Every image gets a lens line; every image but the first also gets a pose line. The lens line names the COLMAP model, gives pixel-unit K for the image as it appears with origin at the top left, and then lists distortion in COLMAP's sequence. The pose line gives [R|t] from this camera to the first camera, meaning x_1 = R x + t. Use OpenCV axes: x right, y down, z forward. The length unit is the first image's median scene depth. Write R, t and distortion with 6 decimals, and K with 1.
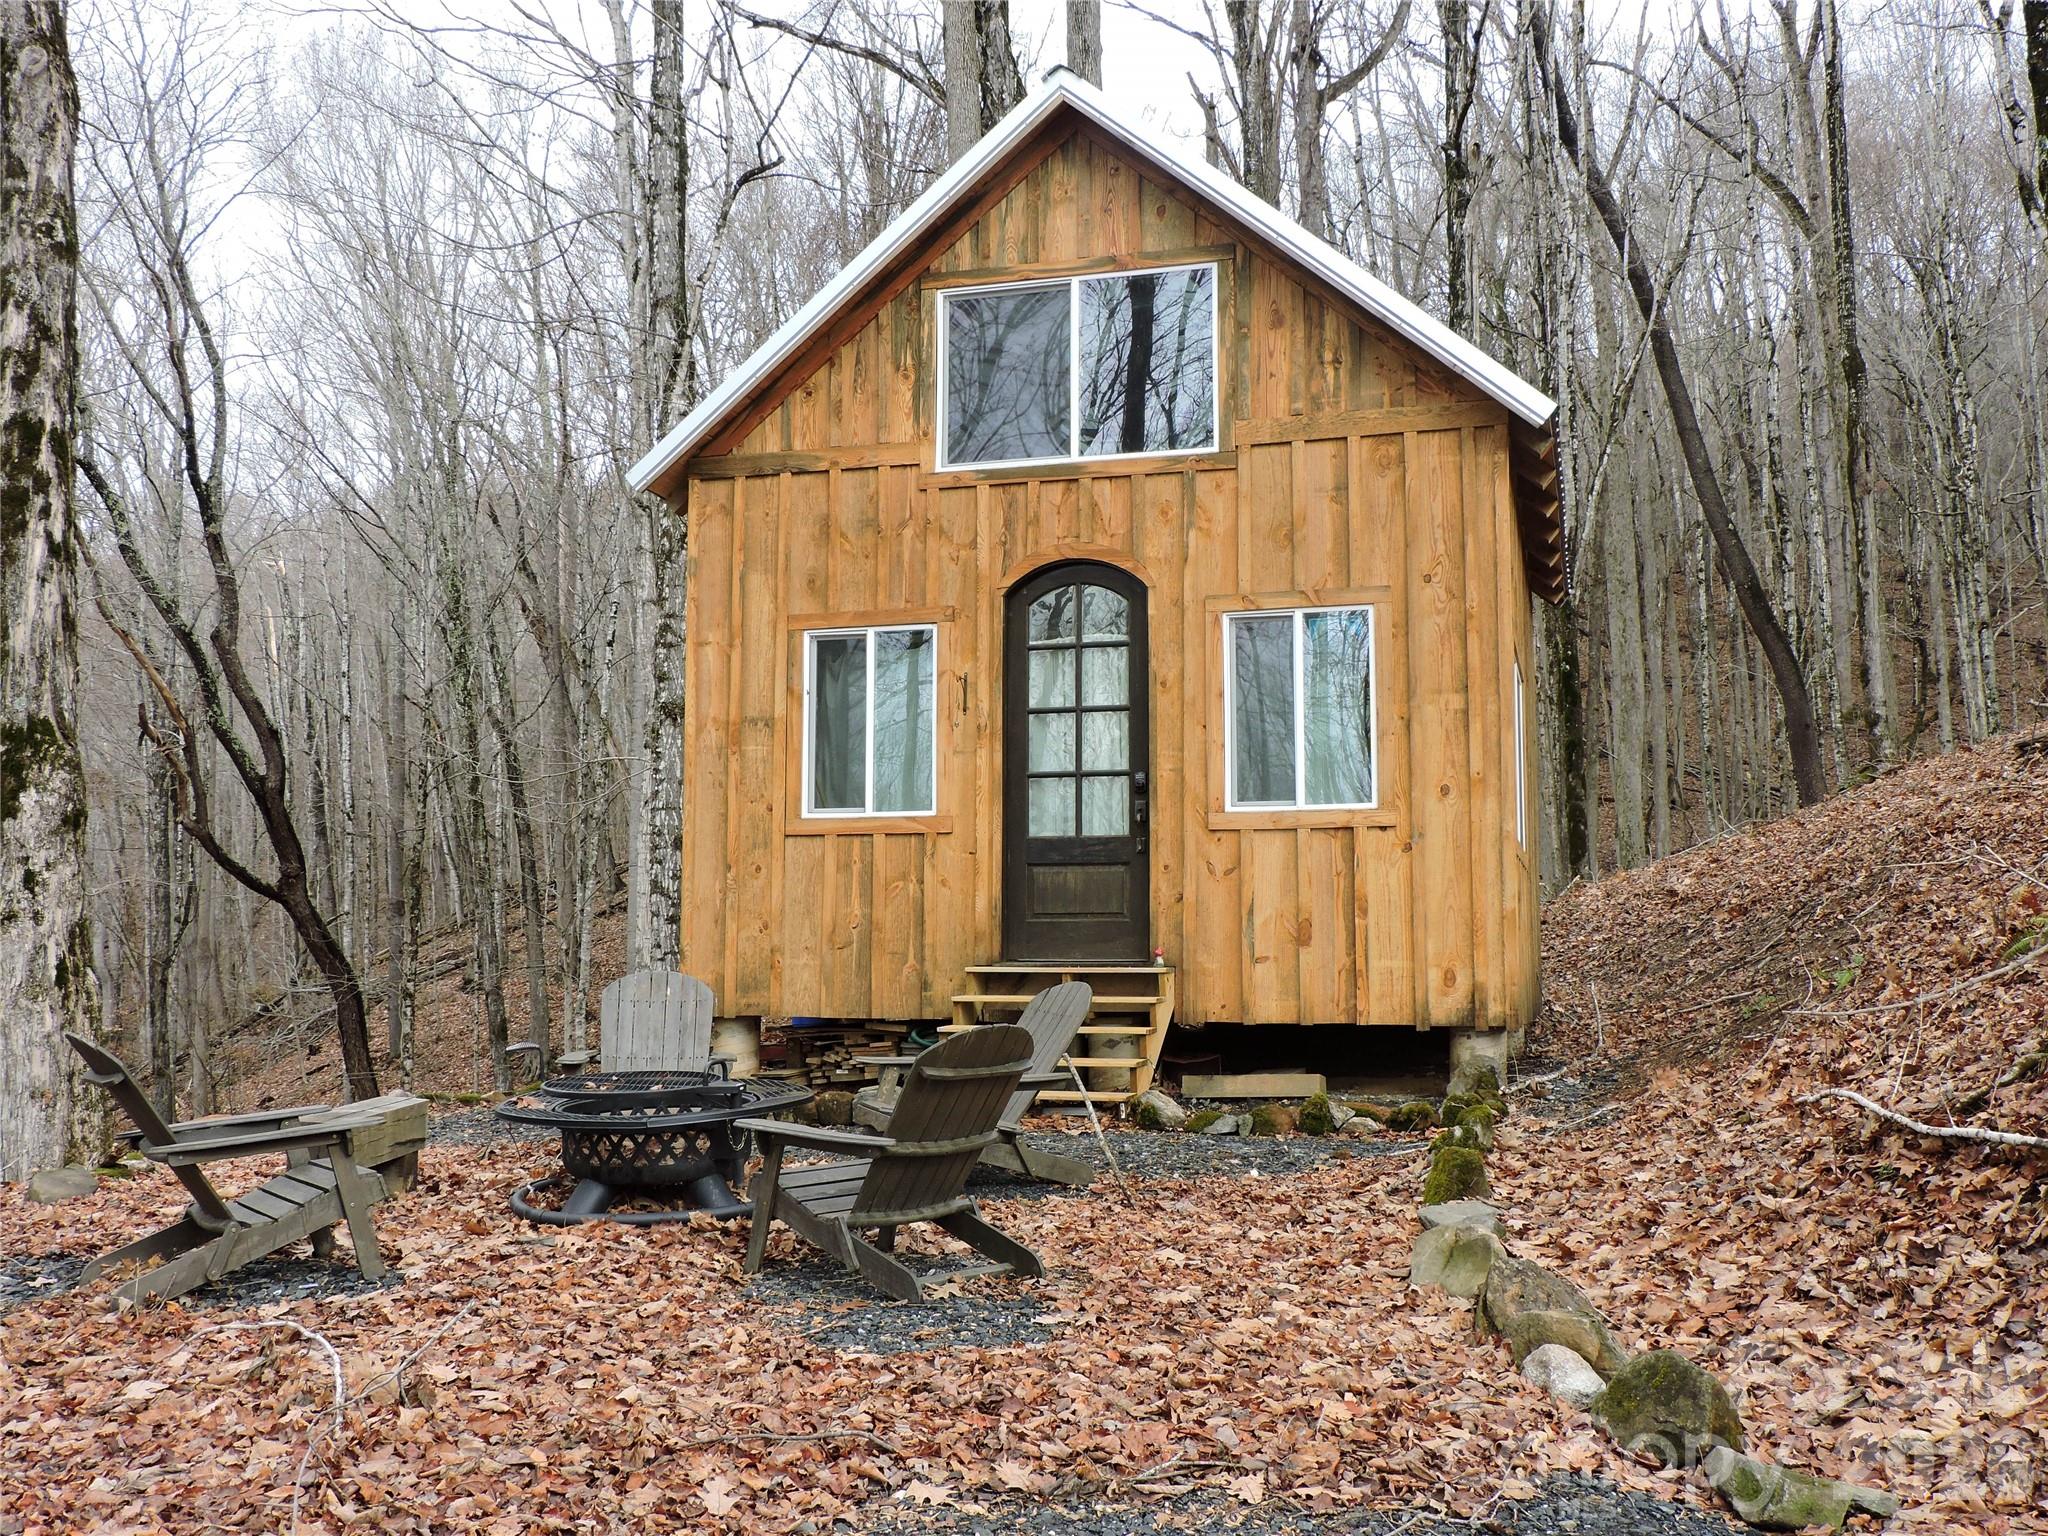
lens RADIAL K [[2003.0, 0, 1017.3], [0, 2003.0, 768.3], [0, 0, 1]] dist [0.008379, 0.000000]
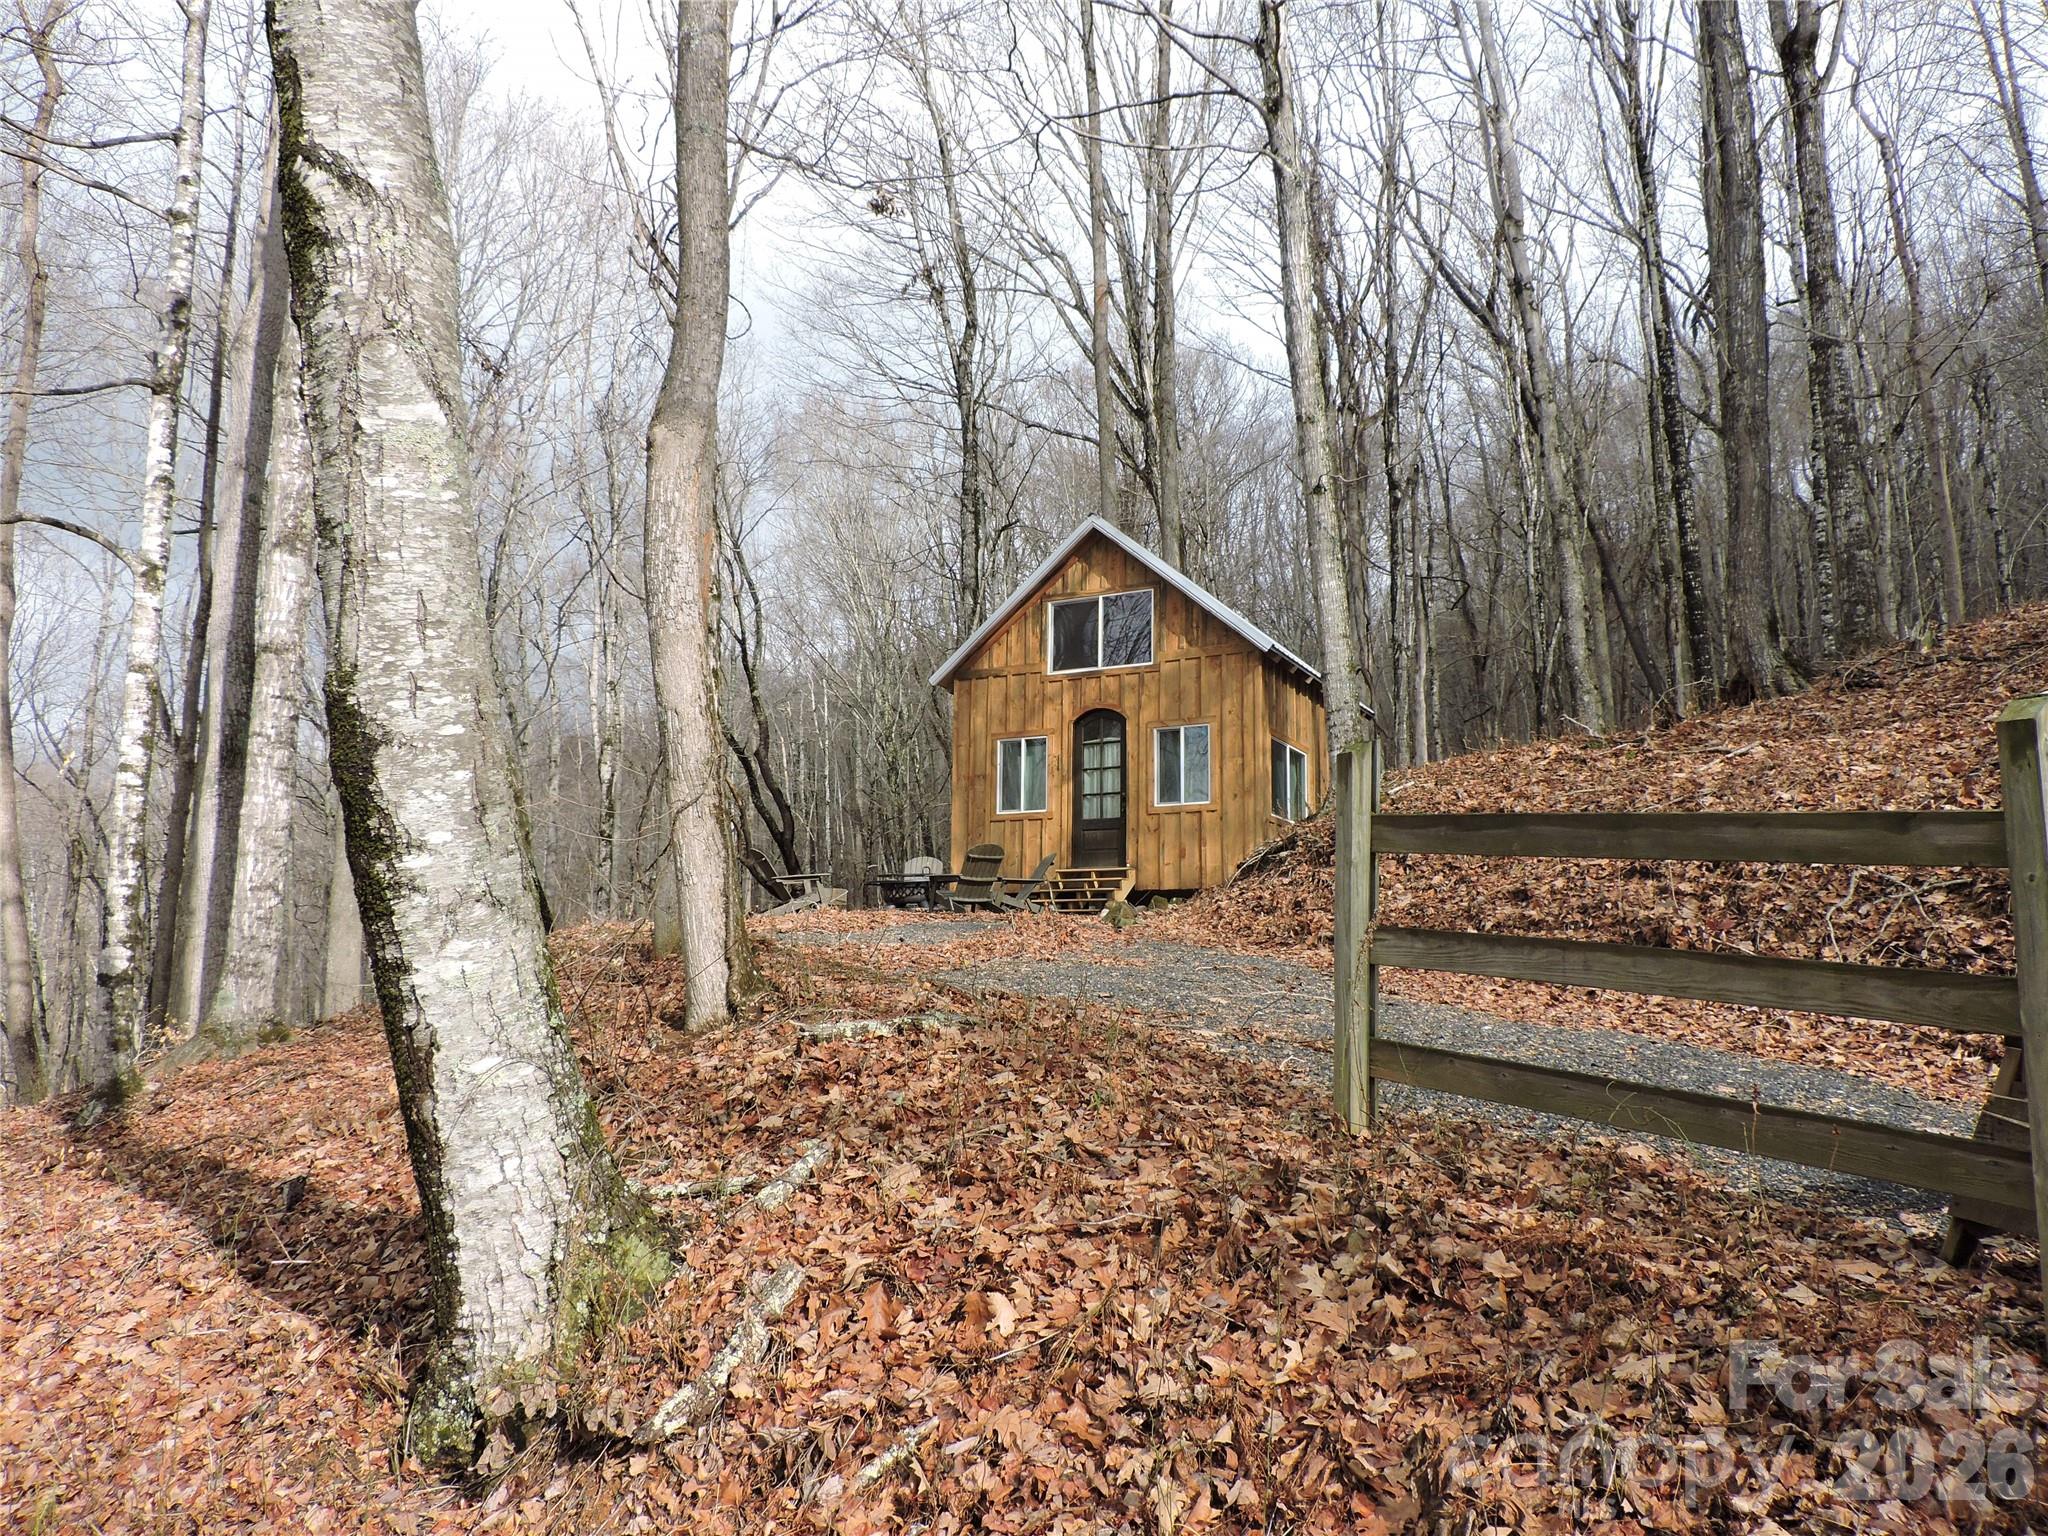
lens RADIAL K [[1430.8, 0, 1028.8], [0, 1430.8, 770.1], [0, 0, 1]] dist [-0.000303, 0.000047]
pose [[0.982909, -0.020582, -0.182939, 0.259816], [0.011514, 0.998658, -0.050492, 0.060327], [0.183733, 0.047523, 0.981827, -0.750236]]
